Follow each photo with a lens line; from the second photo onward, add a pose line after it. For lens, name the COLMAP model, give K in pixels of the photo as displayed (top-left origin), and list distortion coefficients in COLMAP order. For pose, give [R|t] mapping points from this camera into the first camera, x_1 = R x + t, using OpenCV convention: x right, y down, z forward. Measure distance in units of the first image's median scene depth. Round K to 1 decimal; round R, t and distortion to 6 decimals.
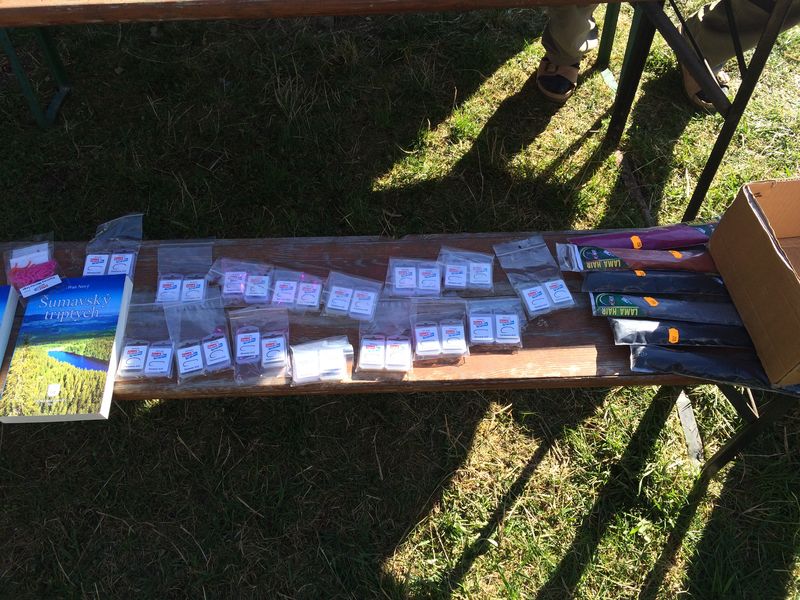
lens RADIAL K [[668.6, 0, 400.0], [0, 668.6, 300.0], [0, 0, 1]] dist [0.100841, -0.132215]
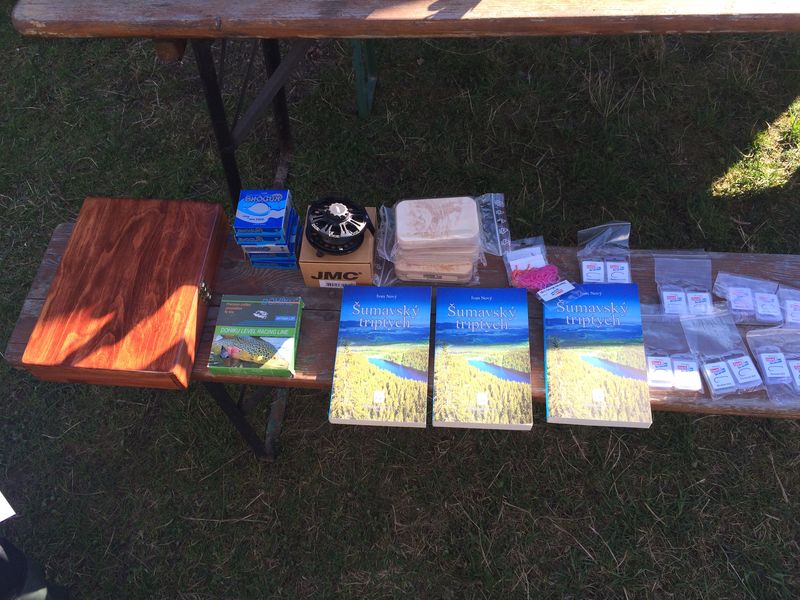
lens RADIAL K [[668.6, 0, 400.0], [0, 668.6, 300.0], [0, 0, 1]] dist [0.100841, -0.132215]
pose [[0.992600, 0.070316, -0.098995, -0.630301], [-0.067464, 0.997213, 0.031868, -0.021614], [0.100960, -0.024953, 0.994577, -0.040355]]
